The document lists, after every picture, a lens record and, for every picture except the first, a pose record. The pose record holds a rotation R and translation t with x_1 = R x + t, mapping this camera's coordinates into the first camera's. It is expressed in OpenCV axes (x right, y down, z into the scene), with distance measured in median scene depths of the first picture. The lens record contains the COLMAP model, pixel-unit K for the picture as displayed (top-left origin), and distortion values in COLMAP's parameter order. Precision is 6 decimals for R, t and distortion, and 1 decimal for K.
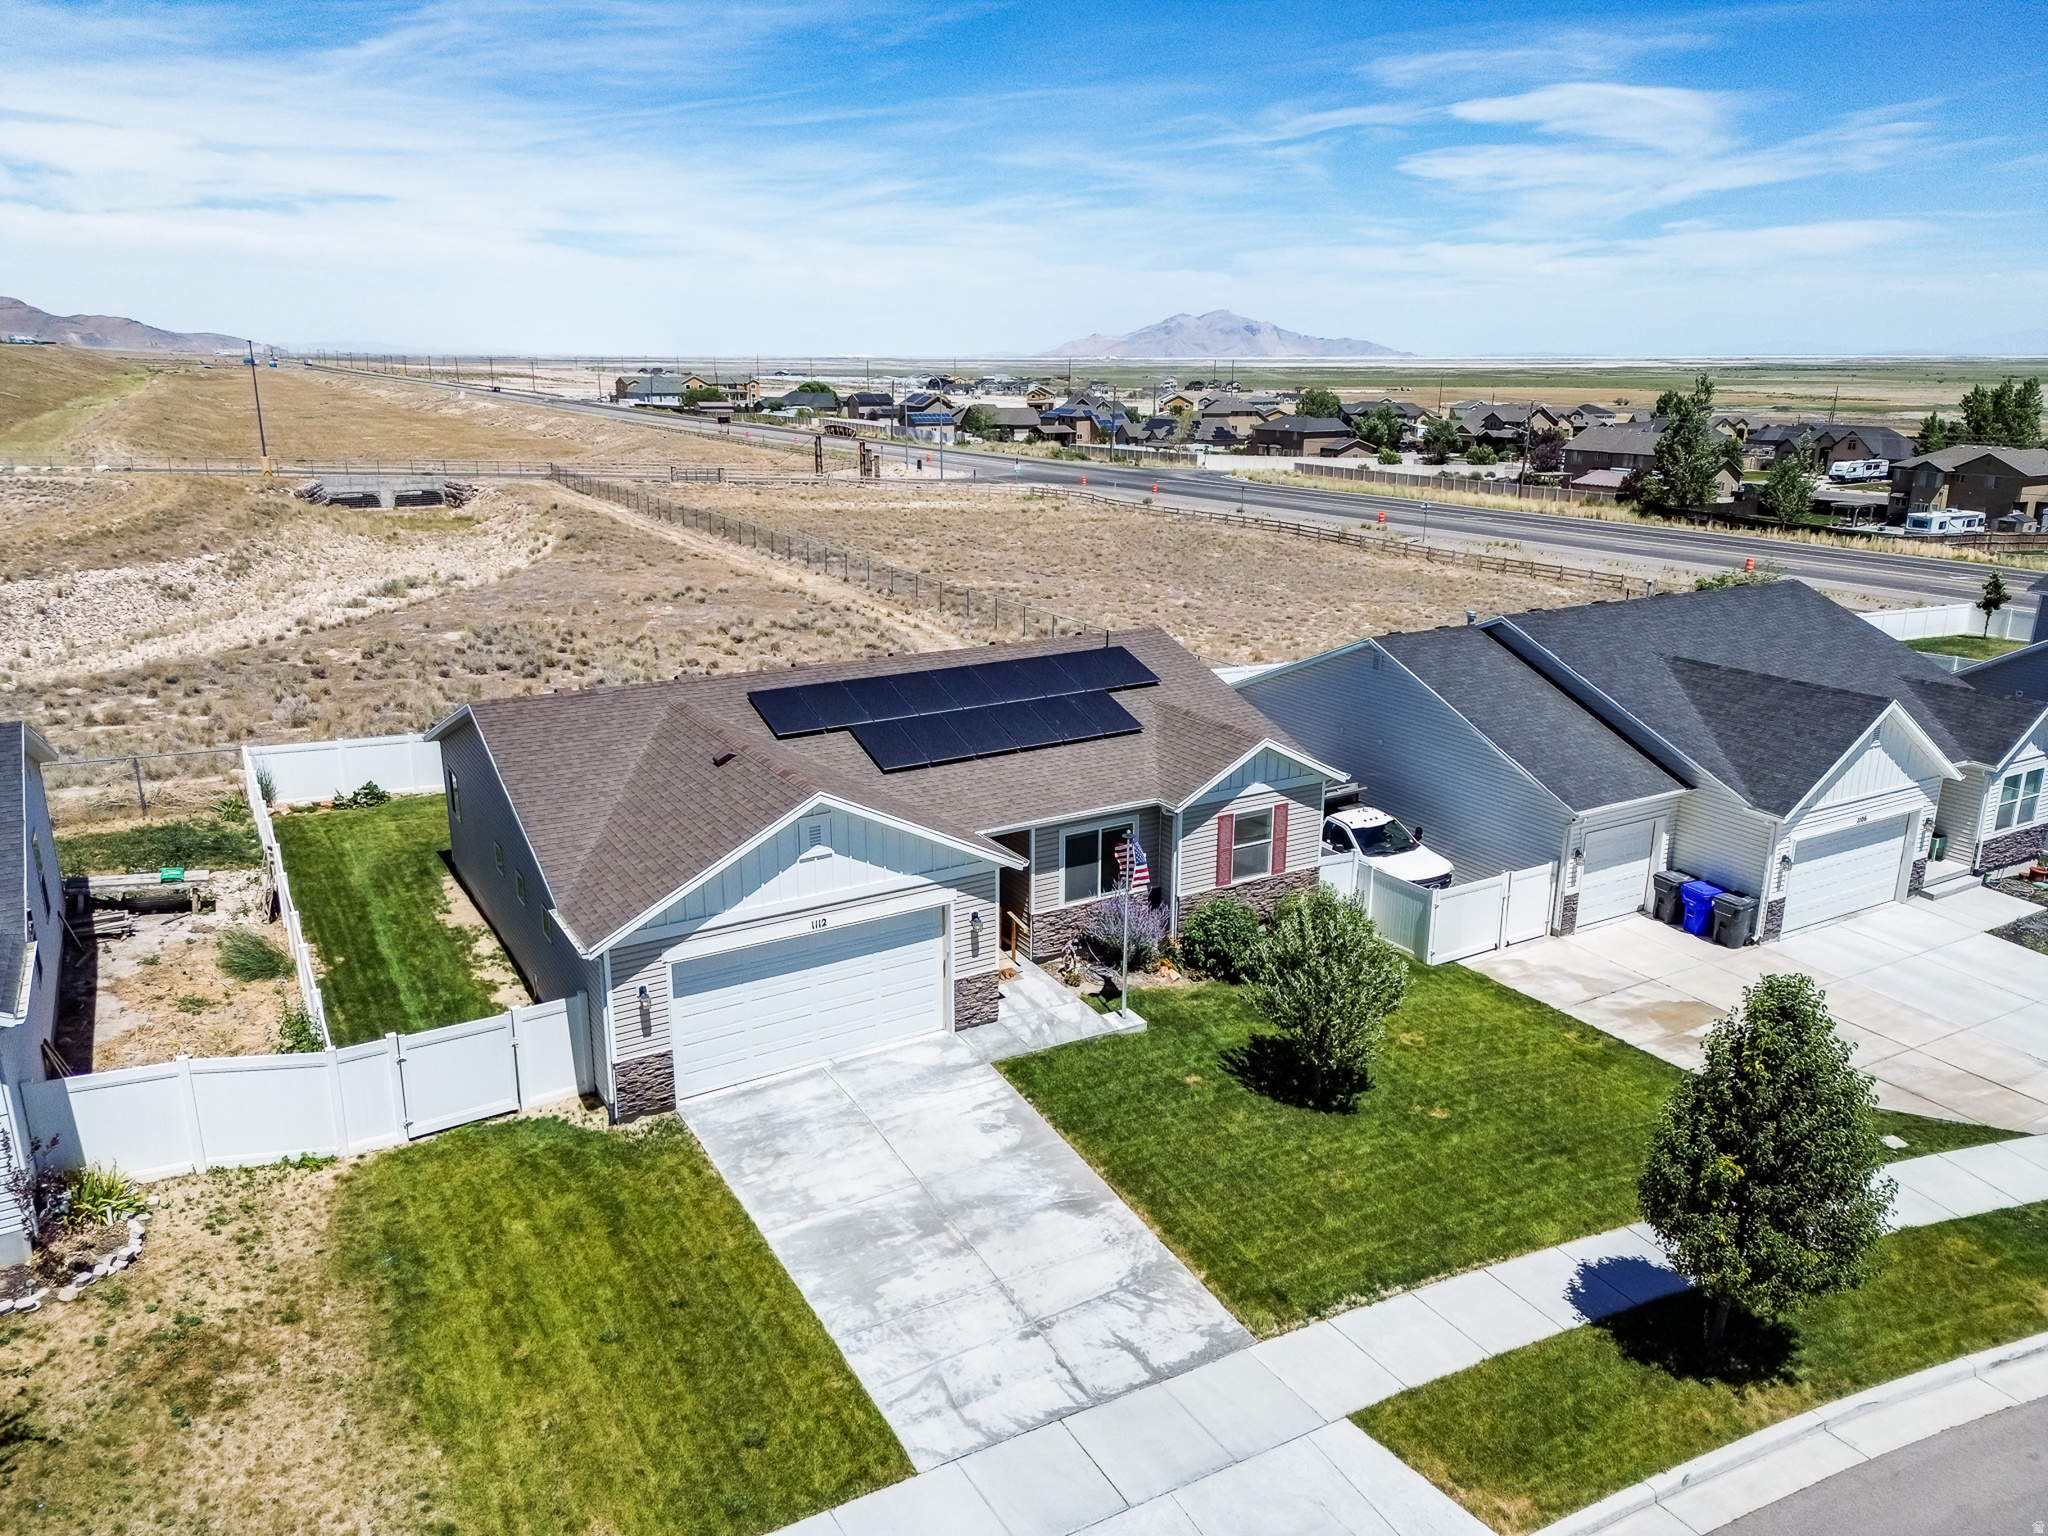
lens RADIAL K [[1429.1, 0, 1019.8], [0, 1429.1, 771.0], [0, 0, 1]] dist [0.076898, -0.079270]
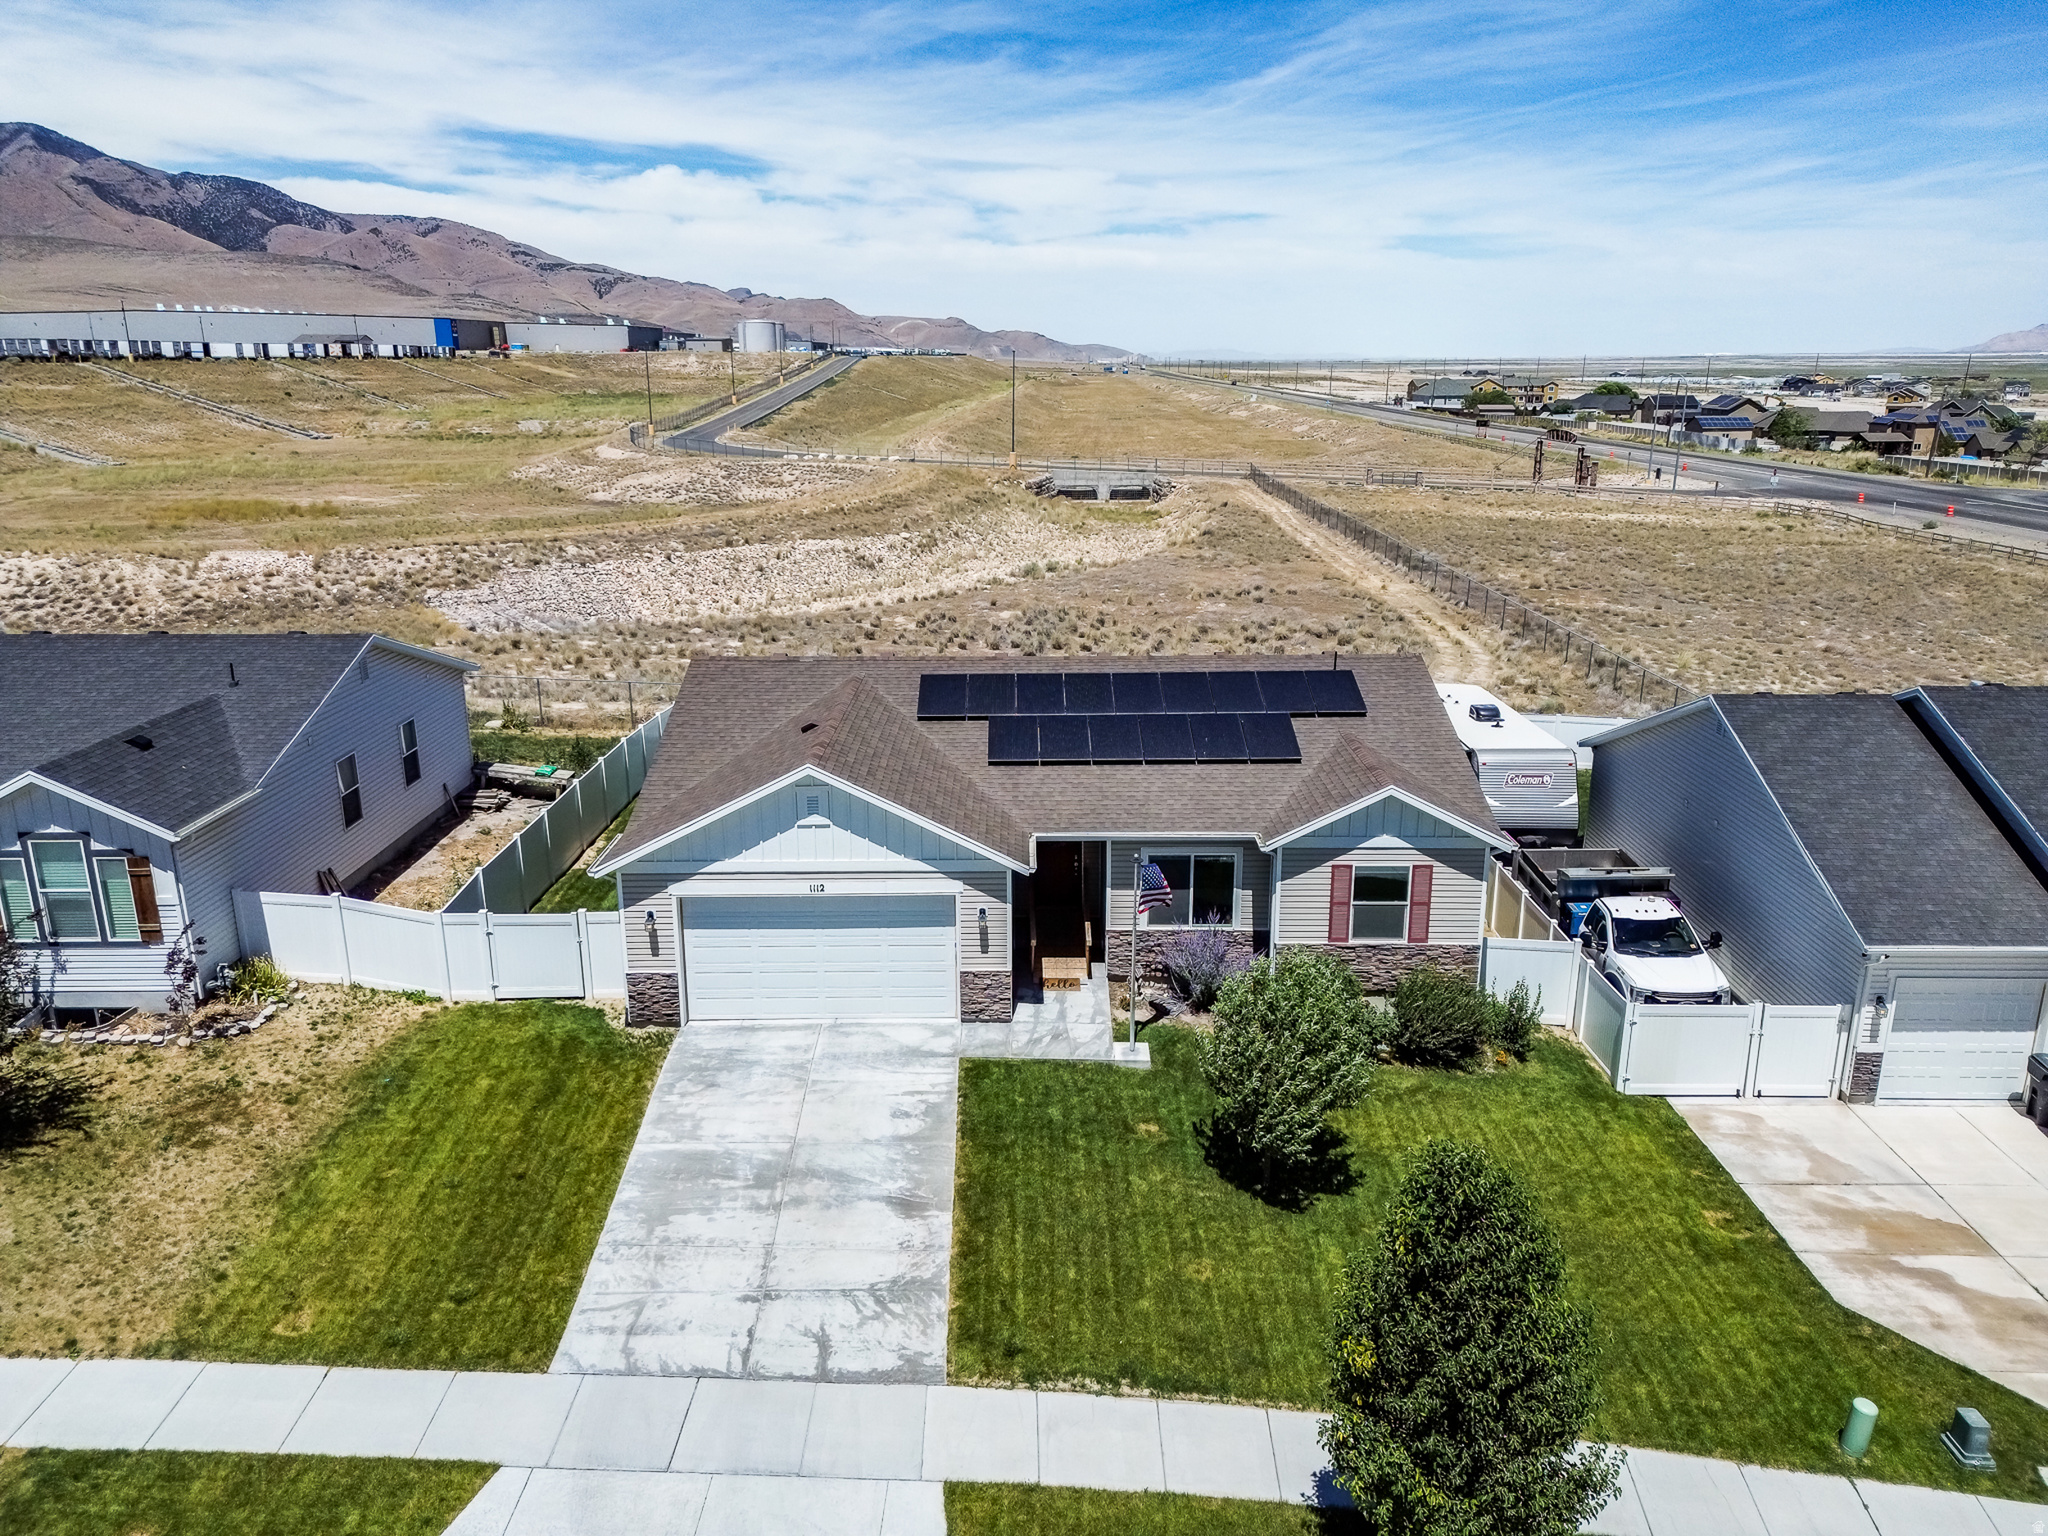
lens RADIAL K [[1429.1, 0, 1019.8], [0, 1429.1, 771.0], [0, 0, 1]] dist [0.076898, -0.079270]
pose [[0.857875, 0.137331, -0.495168, 0.412652], [-0.138292, 0.989776, 0.034915, -0.031050], [0.494900, 0.038525, 0.868095, 0.117610]]
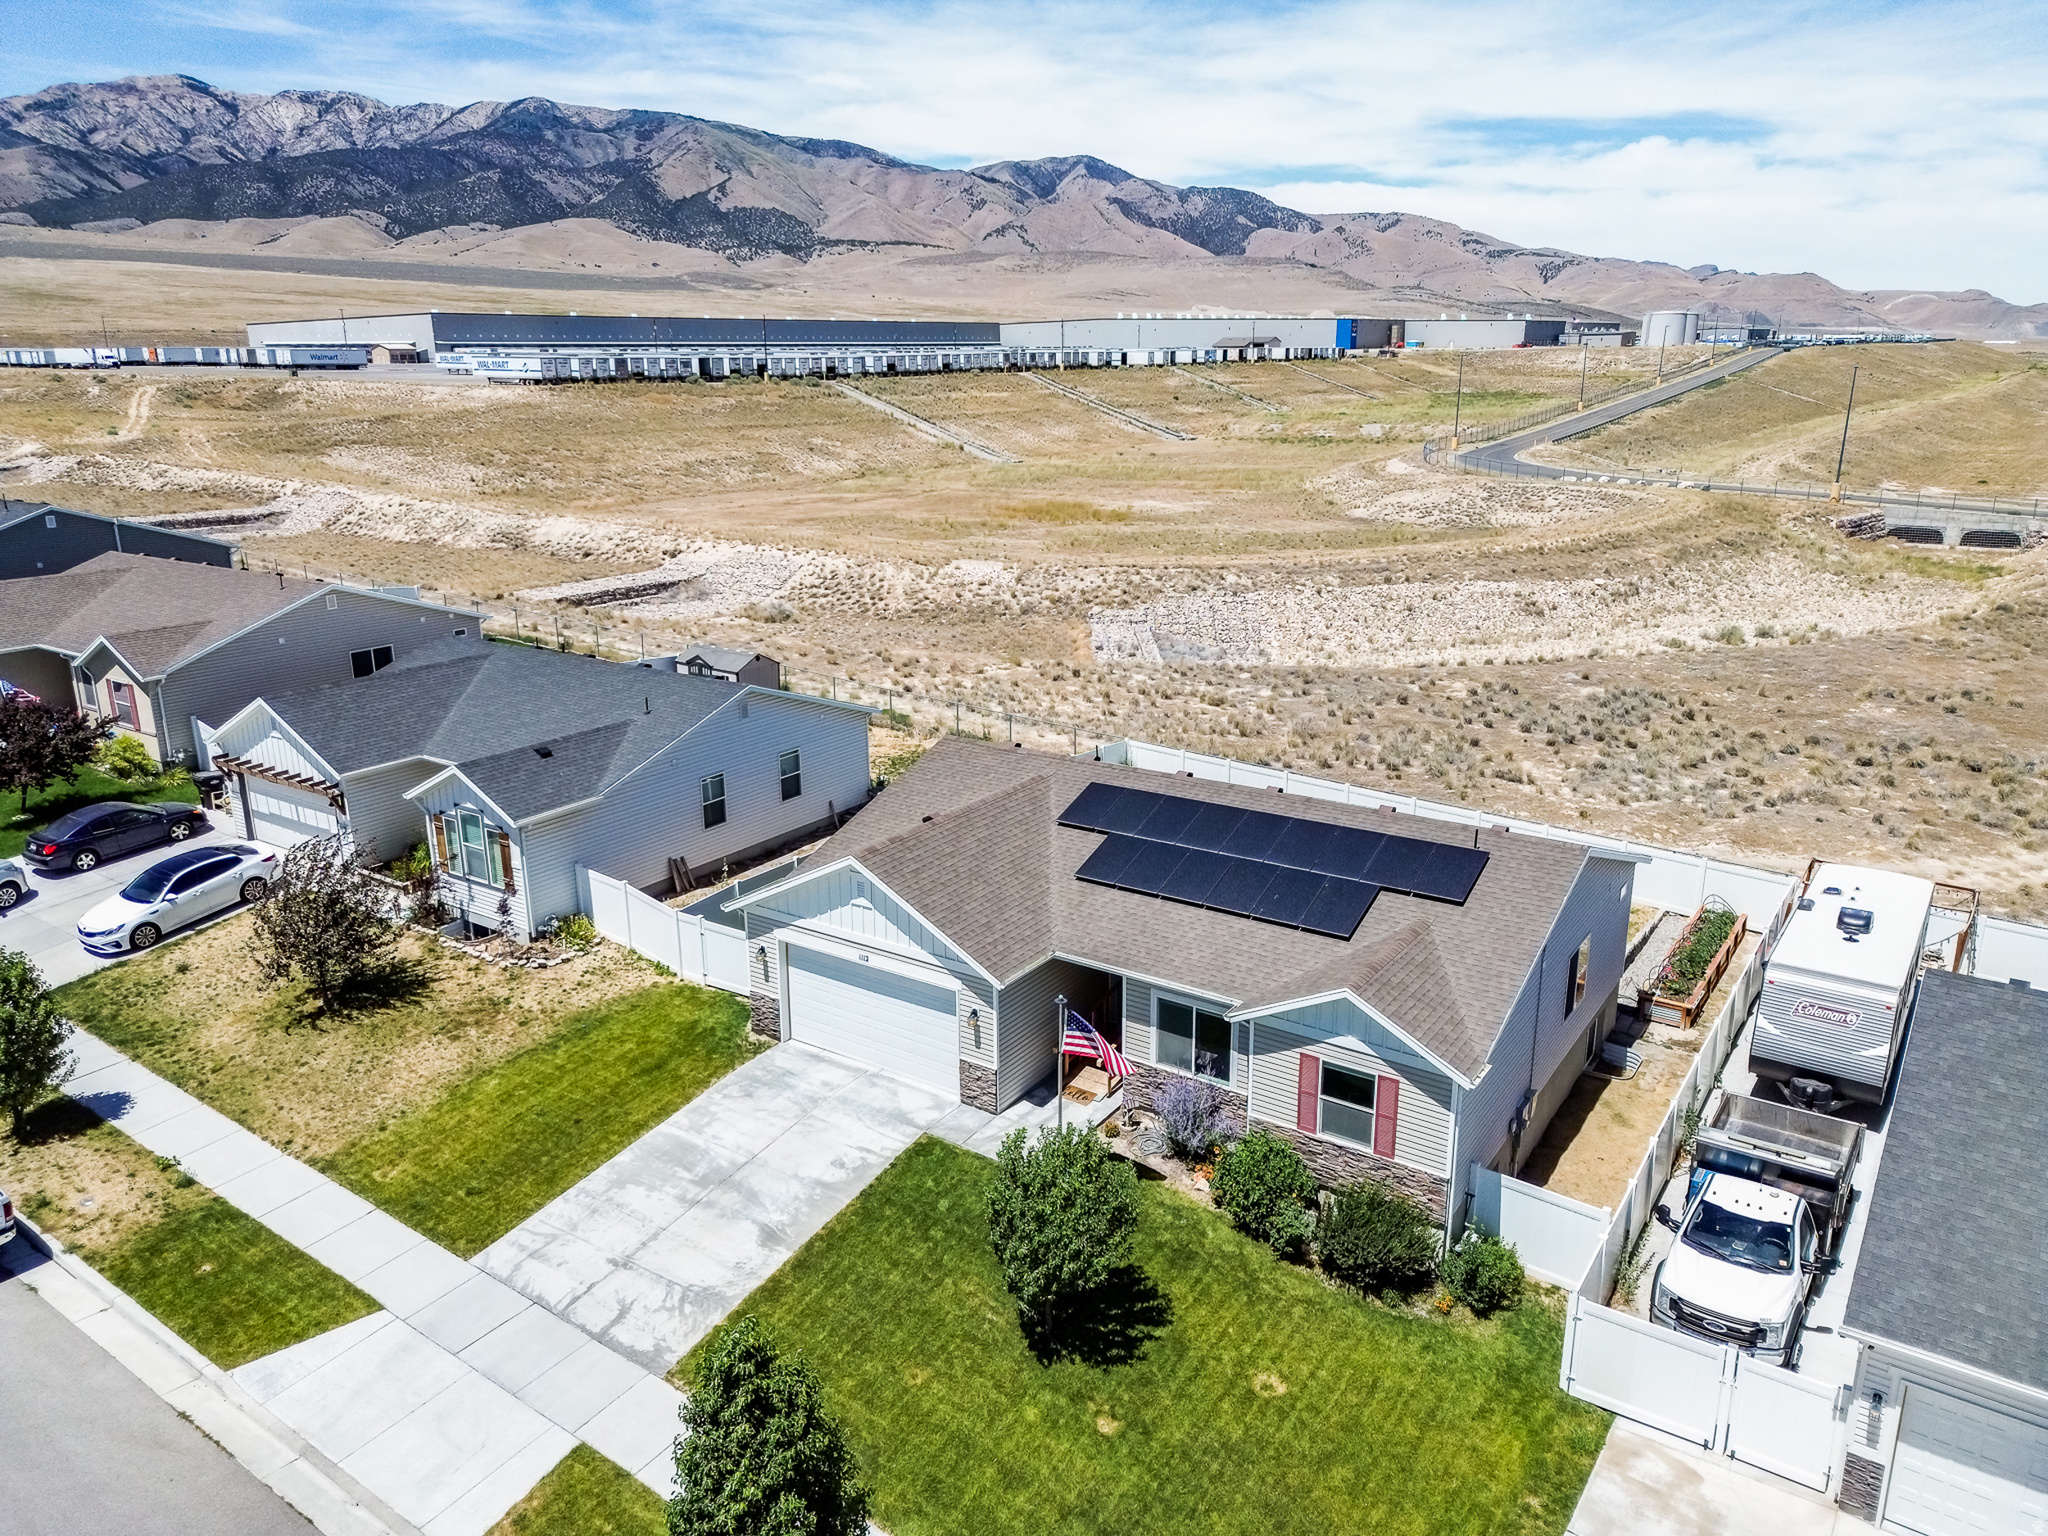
lens RADIAL K [[1429.1, 0, 1019.8], [0, 1429.1, 771.0], [0, 0, 1]] dist [0.076898, -0.079270]
pose [[0.417311, 0.249076, -0.873964, 0.807166], [-0.243816, 0.957134, 0.156359, -0.233304], [0.875445, 0.147836, 0.460152, 0.416082]]
